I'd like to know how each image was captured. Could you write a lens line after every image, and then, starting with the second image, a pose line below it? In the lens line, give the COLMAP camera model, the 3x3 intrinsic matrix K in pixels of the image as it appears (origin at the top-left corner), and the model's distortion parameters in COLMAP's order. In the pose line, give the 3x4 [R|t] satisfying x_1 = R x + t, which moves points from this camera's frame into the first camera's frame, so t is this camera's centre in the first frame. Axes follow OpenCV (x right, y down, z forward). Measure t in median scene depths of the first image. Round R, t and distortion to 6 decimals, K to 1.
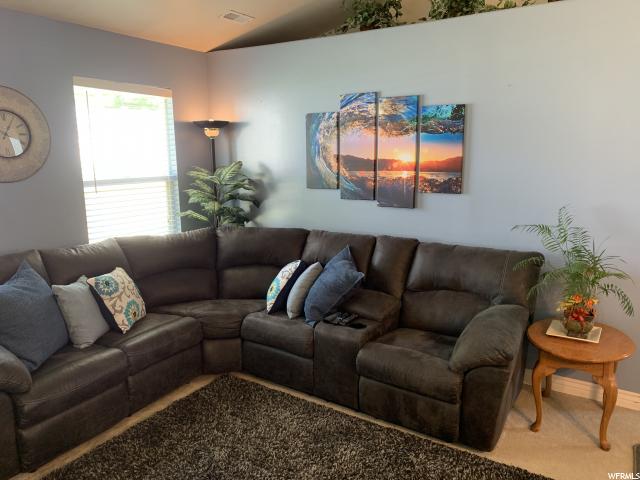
lens RADIAL K [[482.6, 0, 319.6], [0, 482.6, 240.0], [0, 0, 1]] dist [-0.007707, -0.002515]
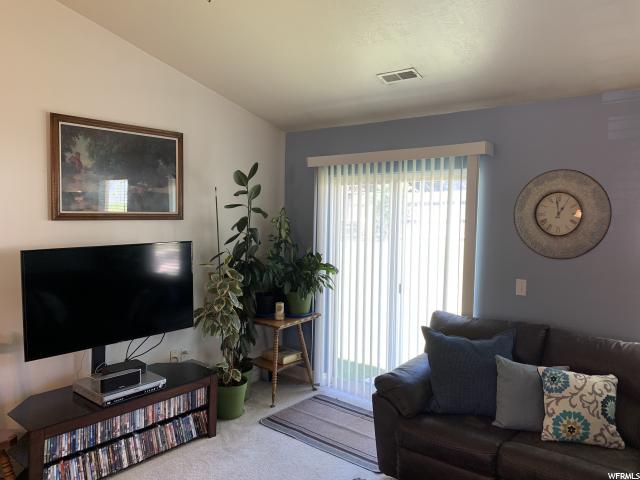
lens RADIAL K [[482.6, 0, 319.6], [0, 482.6, 241.5], [0, 0, 1]] dist [-0.007707, -0.002515]
pose [[-0.168068, 0.041778, -0.984890, 0.483771], [-0.196821, 0.977563, 0.075054, -0.136282], [0.965927, 0.206461, -0.156074, 0.664753]]
